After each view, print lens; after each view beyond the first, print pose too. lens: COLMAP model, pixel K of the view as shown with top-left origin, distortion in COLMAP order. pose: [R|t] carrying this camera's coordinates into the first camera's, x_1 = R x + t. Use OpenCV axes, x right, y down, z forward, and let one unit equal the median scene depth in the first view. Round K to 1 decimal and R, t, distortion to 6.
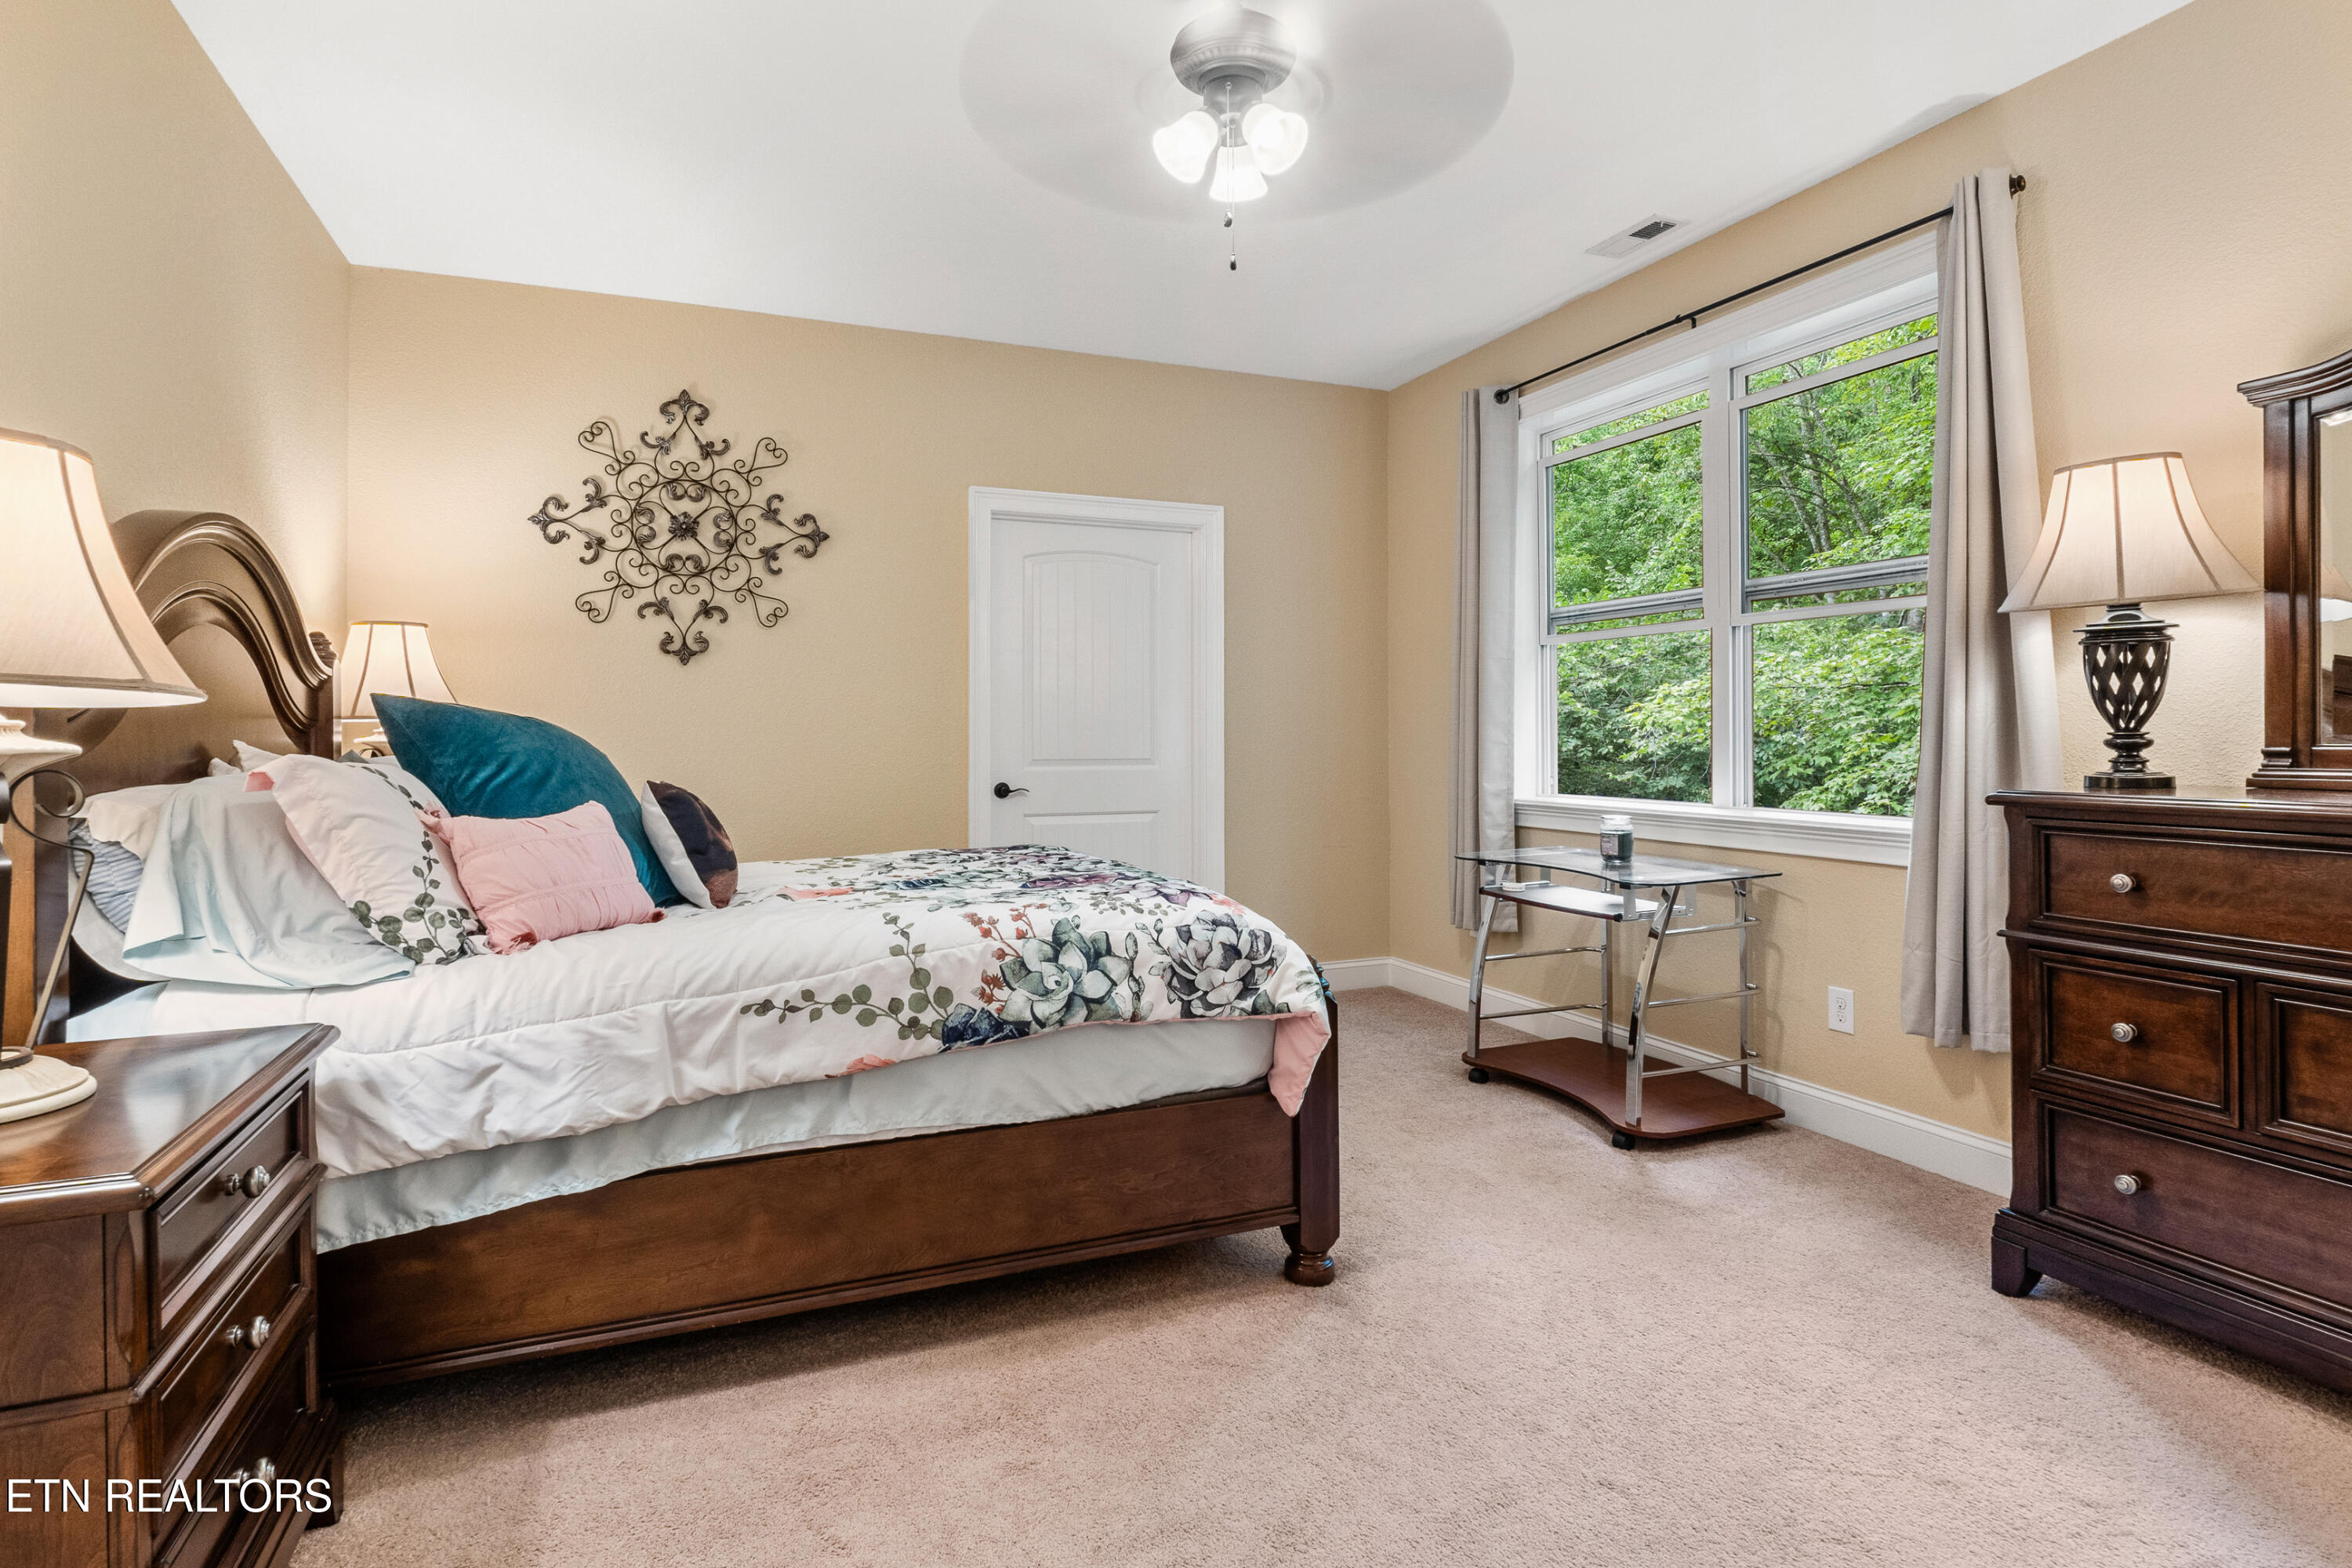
lens RADIAL K [[1170.0, 0, 1156.9], [0, 1170.0, 736.0], [0, 0, 1]] dist [-0.003326, -0.000815]
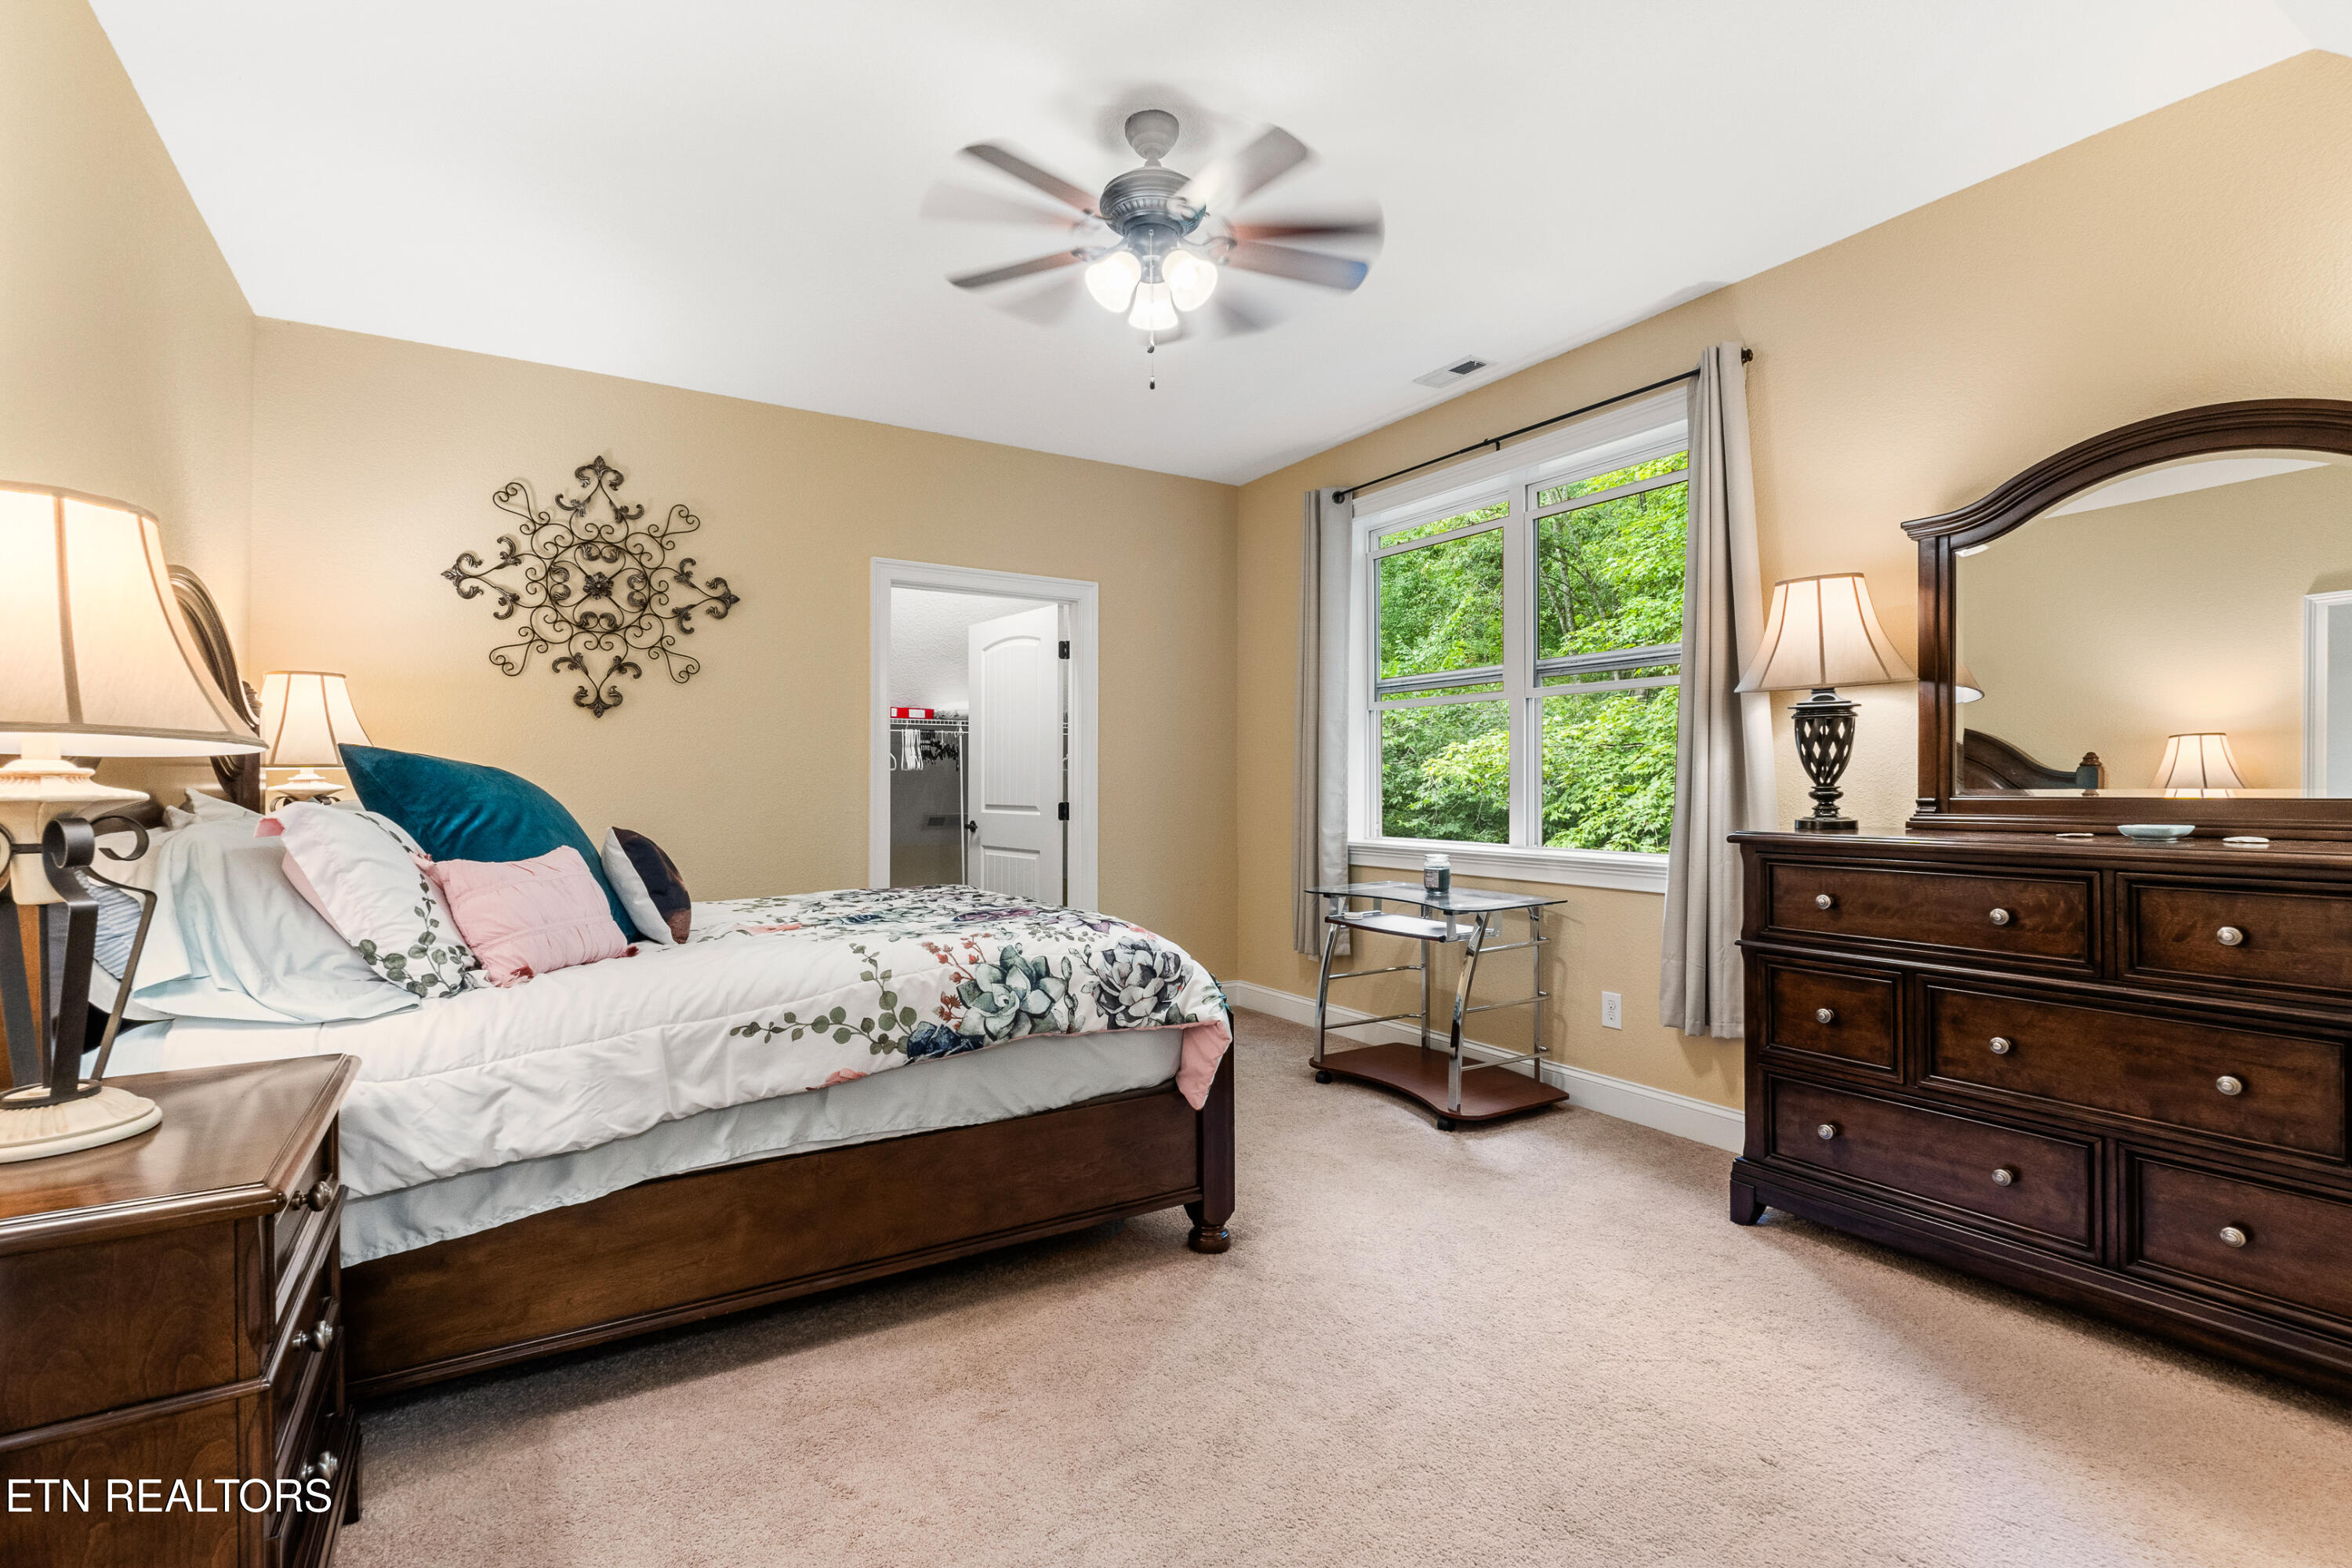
lens RADIAL K [[1074.6, 0, 1175.6], [0, 1074.6, 787.4], [0, 0, 1]] dist [-0.004156, -0.000104]
pose [[0.985911, 0.003322, 0.167235, -0.088408], [-0.003434, 0.999994, 0.000380, -0.000225], [-0.167233, -0.000949, 0.985917, -0.062642]]
